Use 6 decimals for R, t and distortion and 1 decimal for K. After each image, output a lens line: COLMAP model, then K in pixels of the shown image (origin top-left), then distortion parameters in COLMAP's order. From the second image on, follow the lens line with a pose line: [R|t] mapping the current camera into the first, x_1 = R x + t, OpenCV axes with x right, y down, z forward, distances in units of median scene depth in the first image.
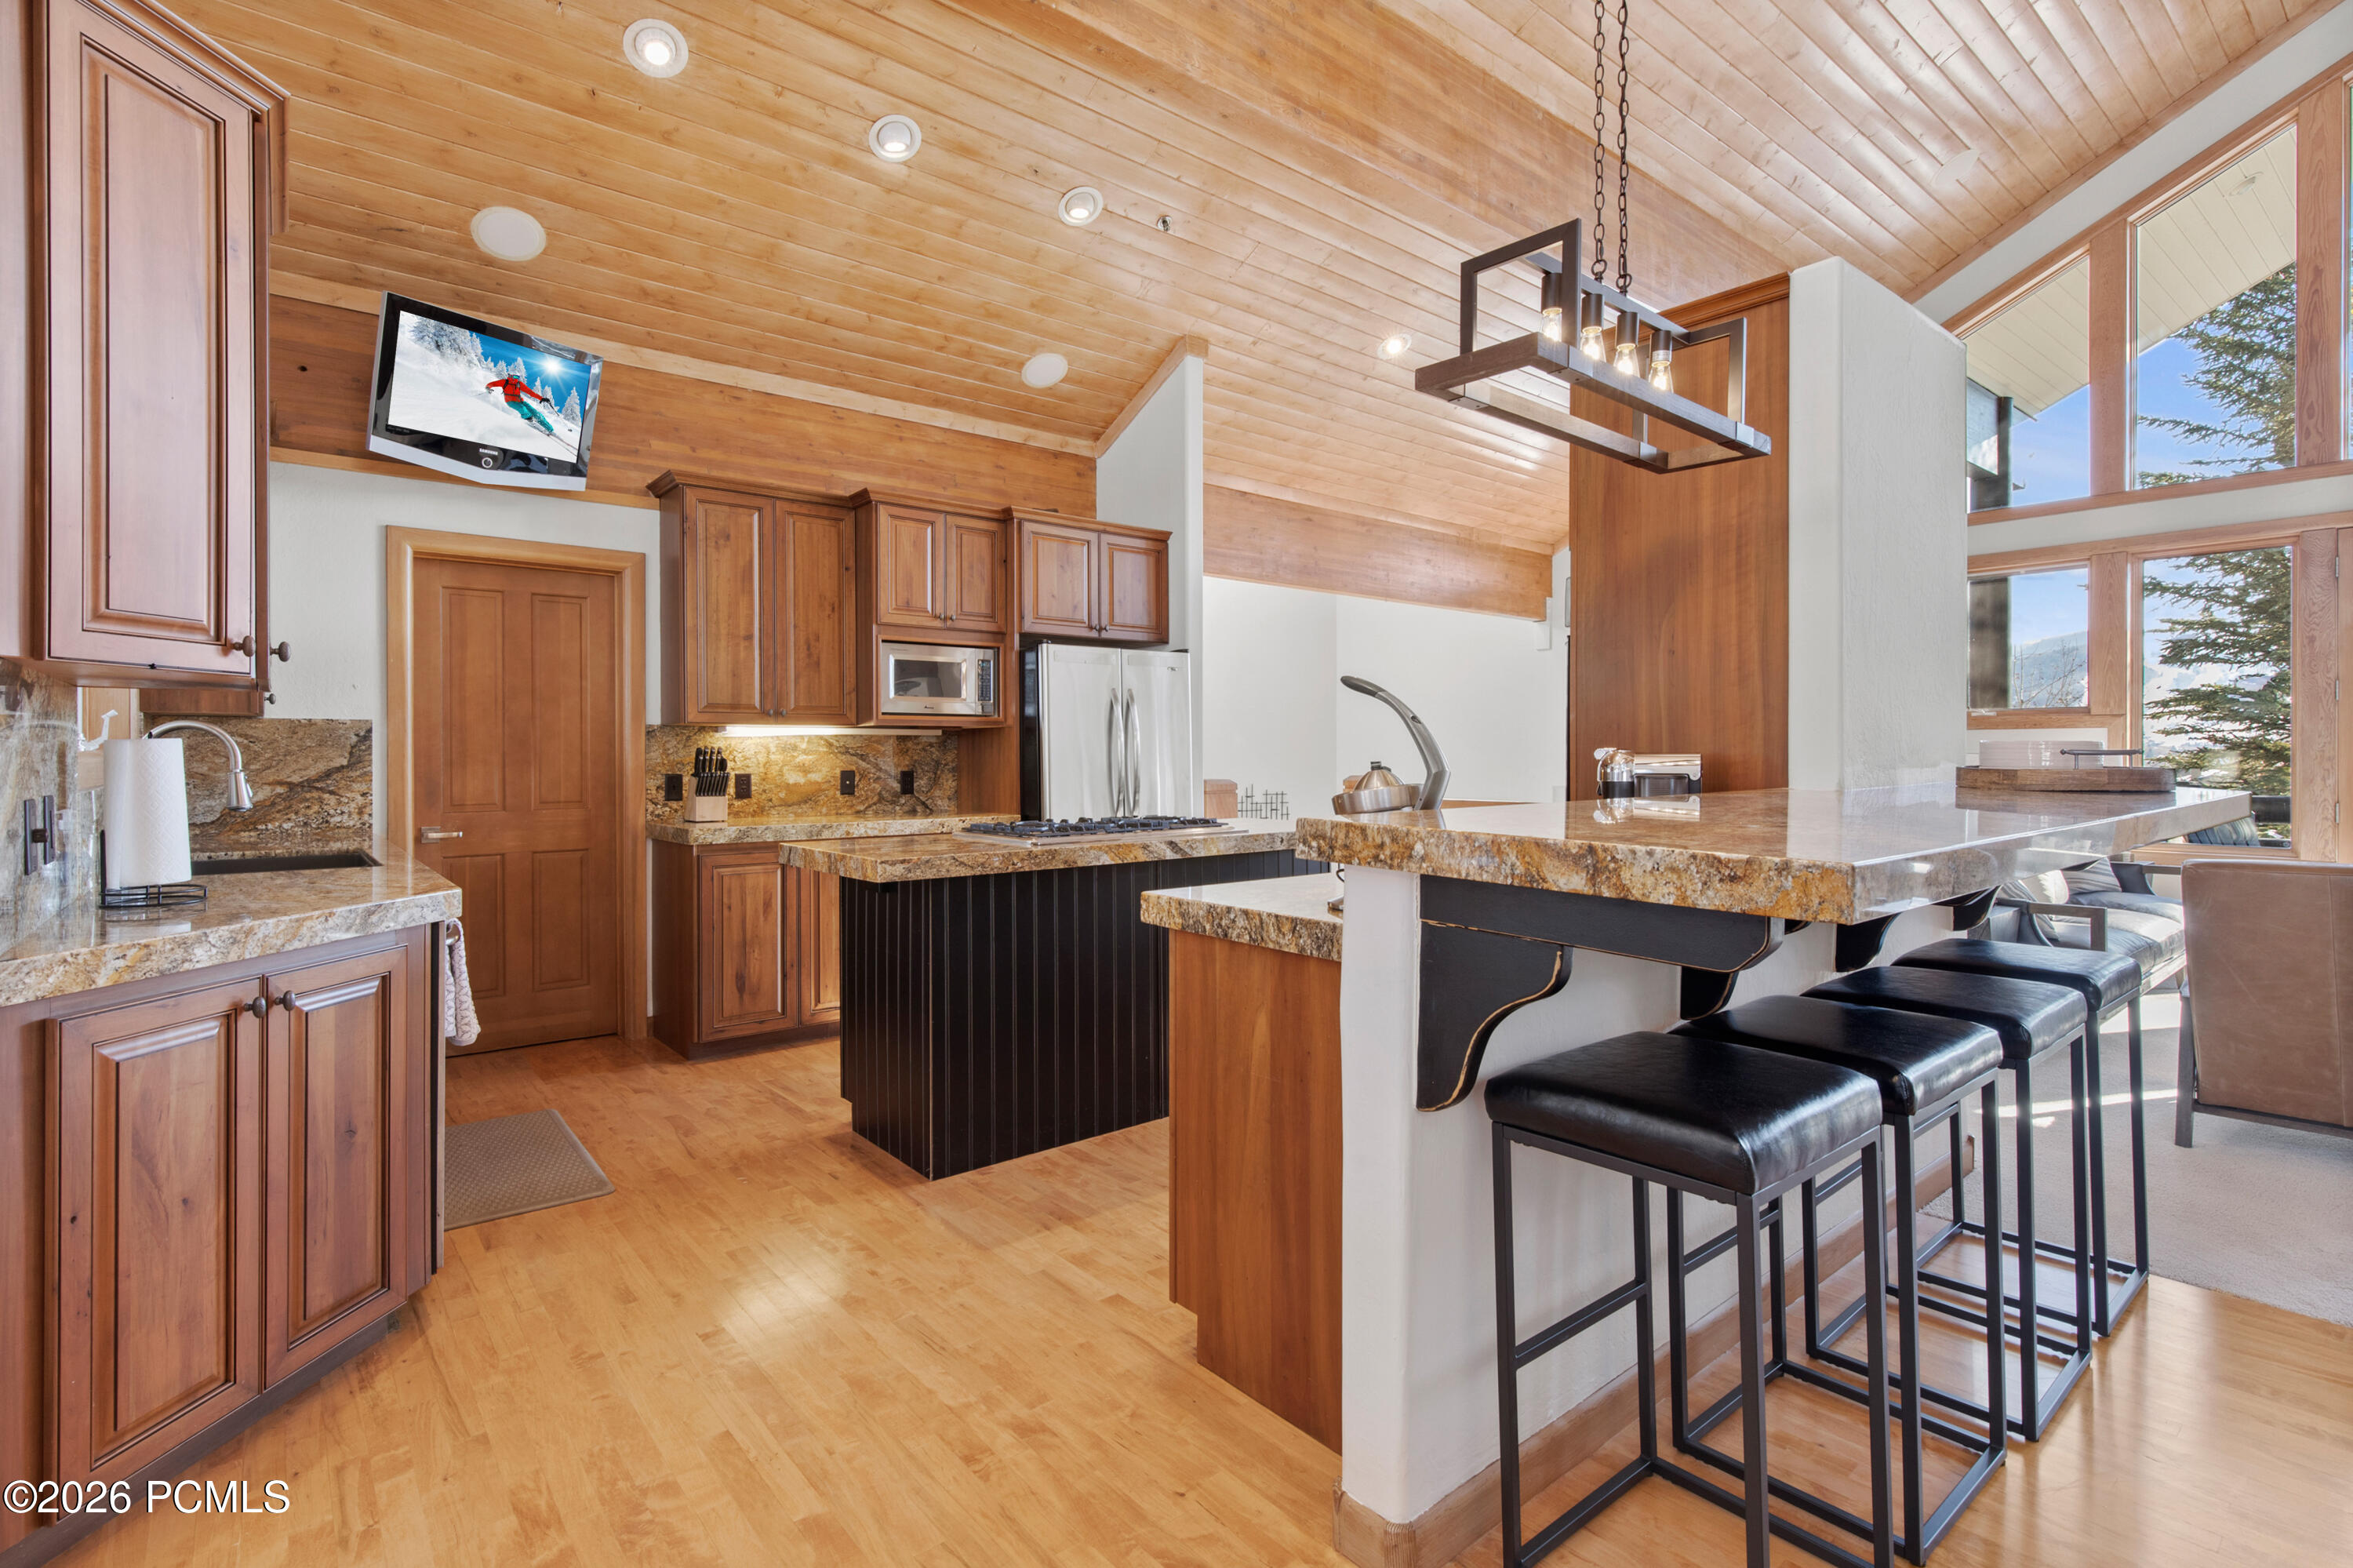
lens RADIAL K [[1074.2, 0, 1177.1], [0, 1074.2, 760.9], [0, 0, 1]] dist [0.004832, -0.000700]
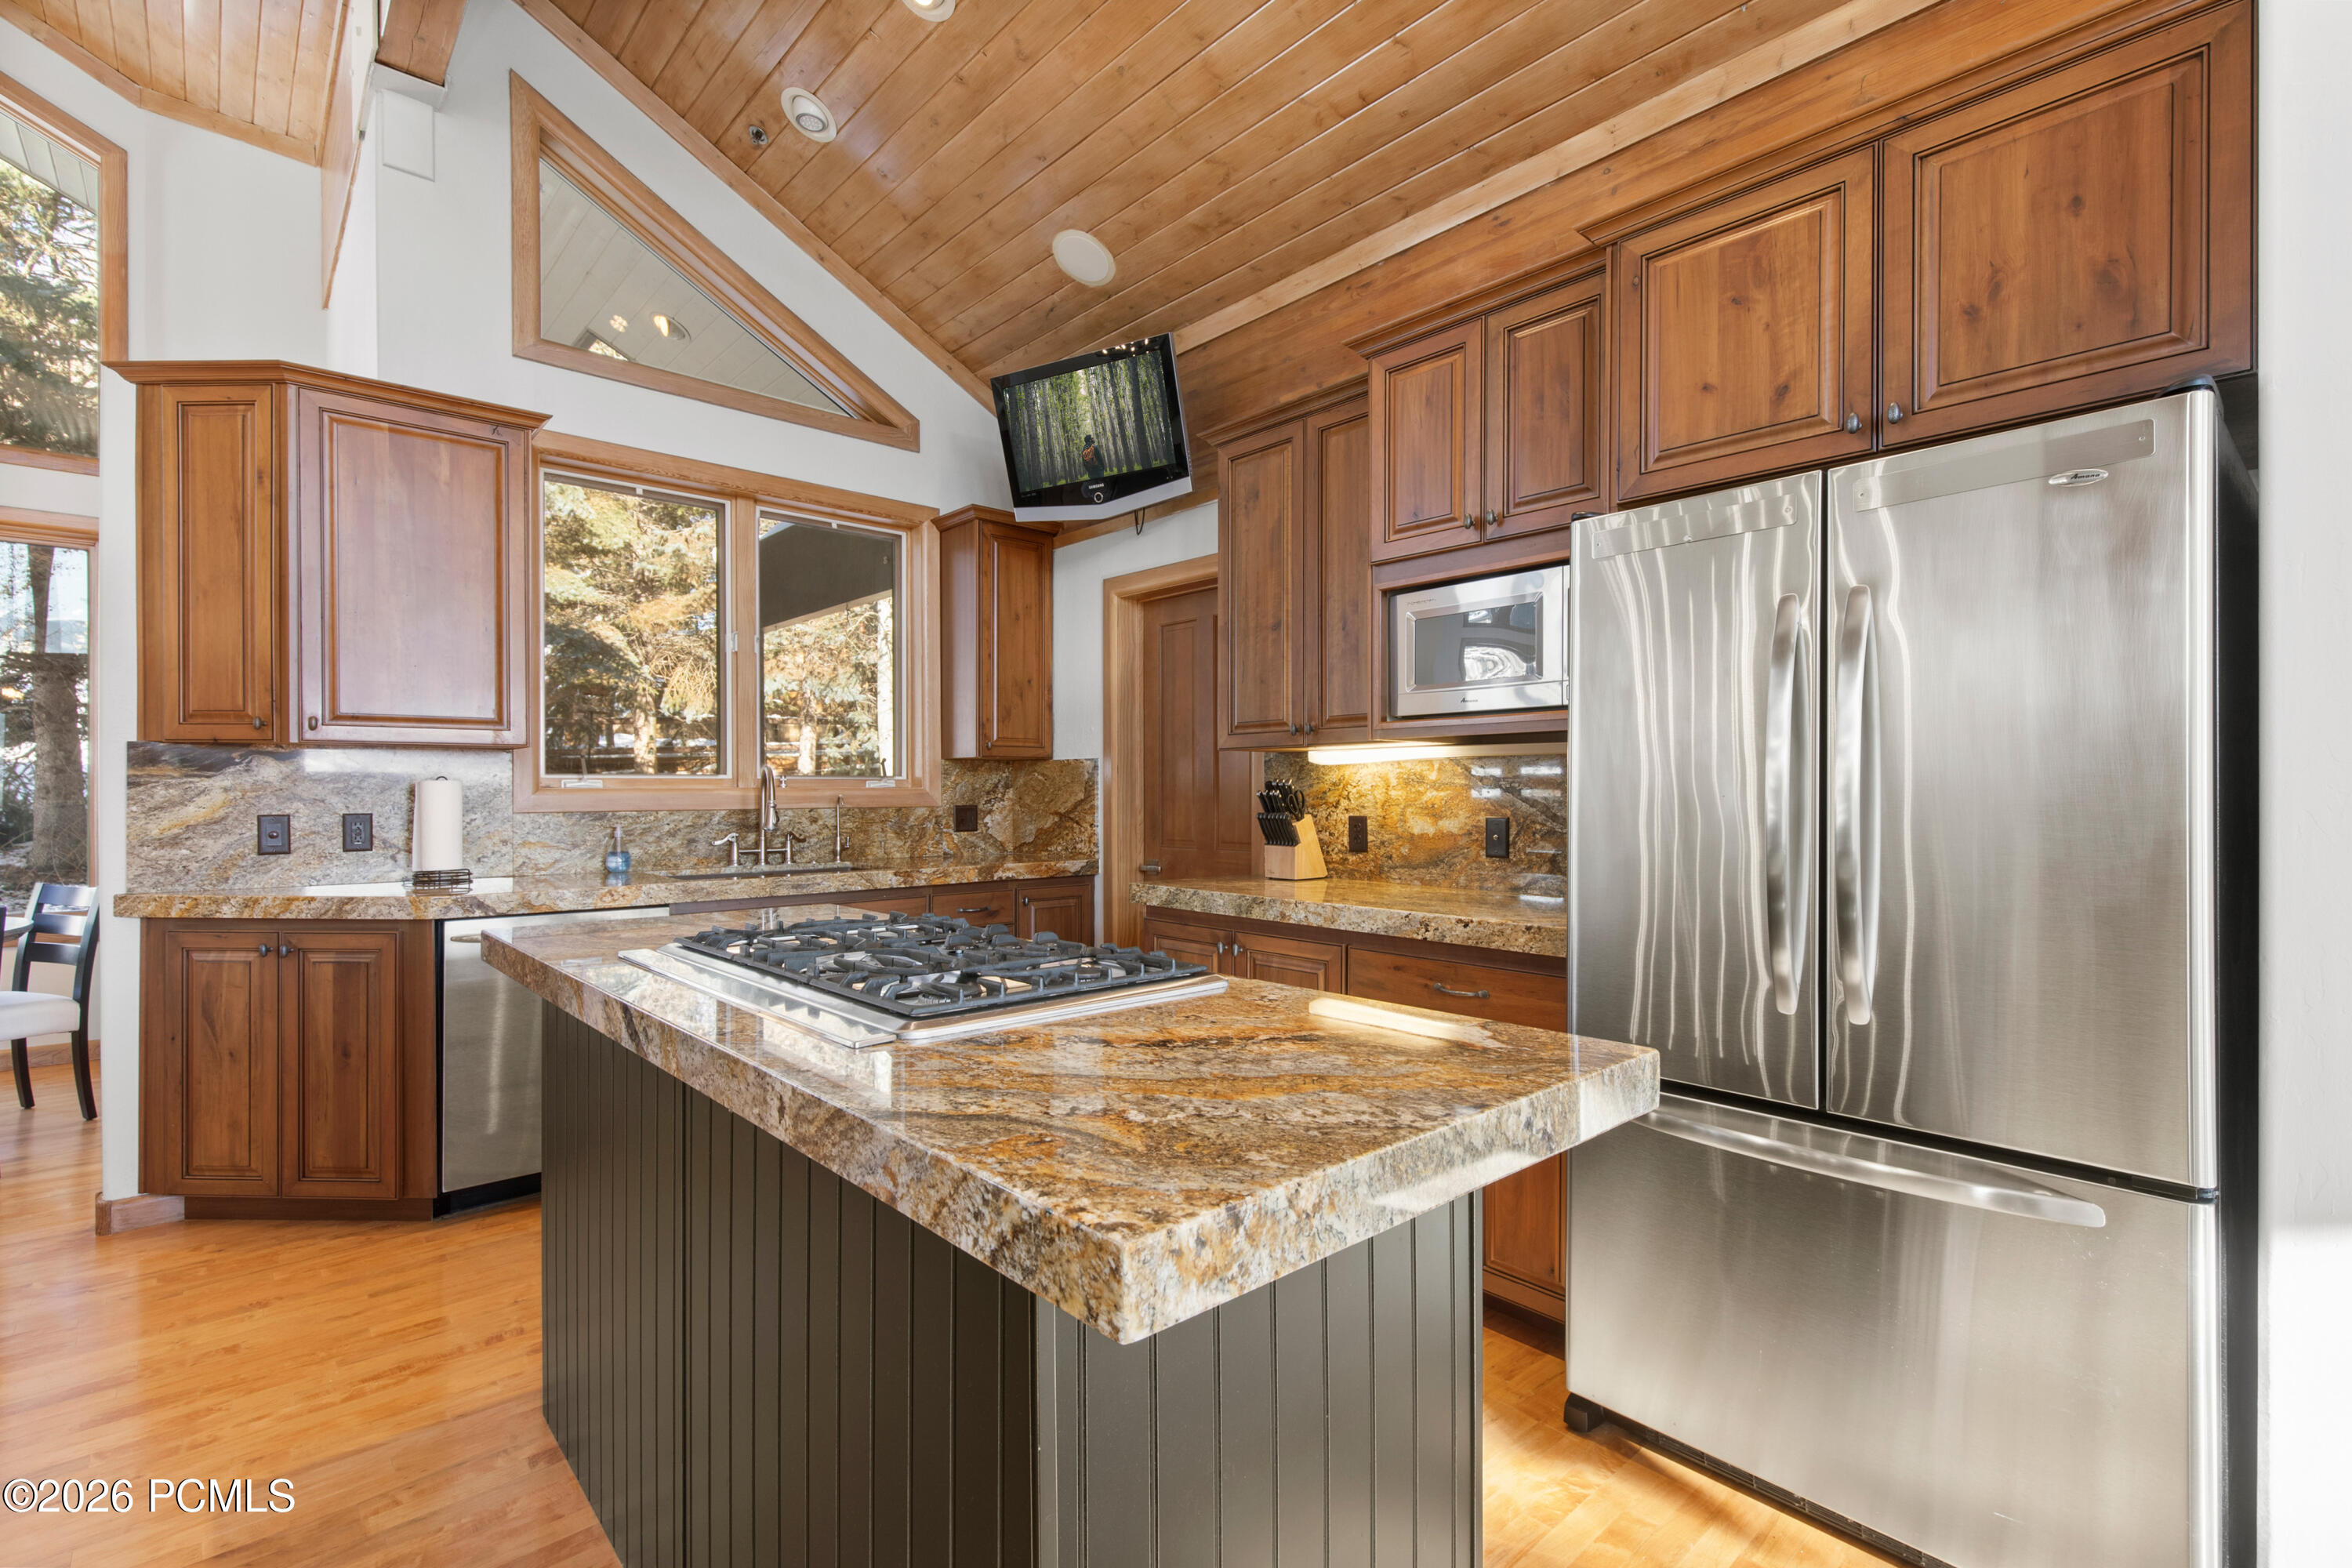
lens RADIAL K [[1073.8, 0, 1178.3], [0, 1073.8, 792.9], [0, 0, 1]] dist [0.004832, -0.000700]
pose [[0.038018, 0.003896, -0.999269, 0.300611], [-0.004731, 0.999982, 0.003719, -0.005968], [0.999266, 0.004587, 0.038035, 0.874445]]
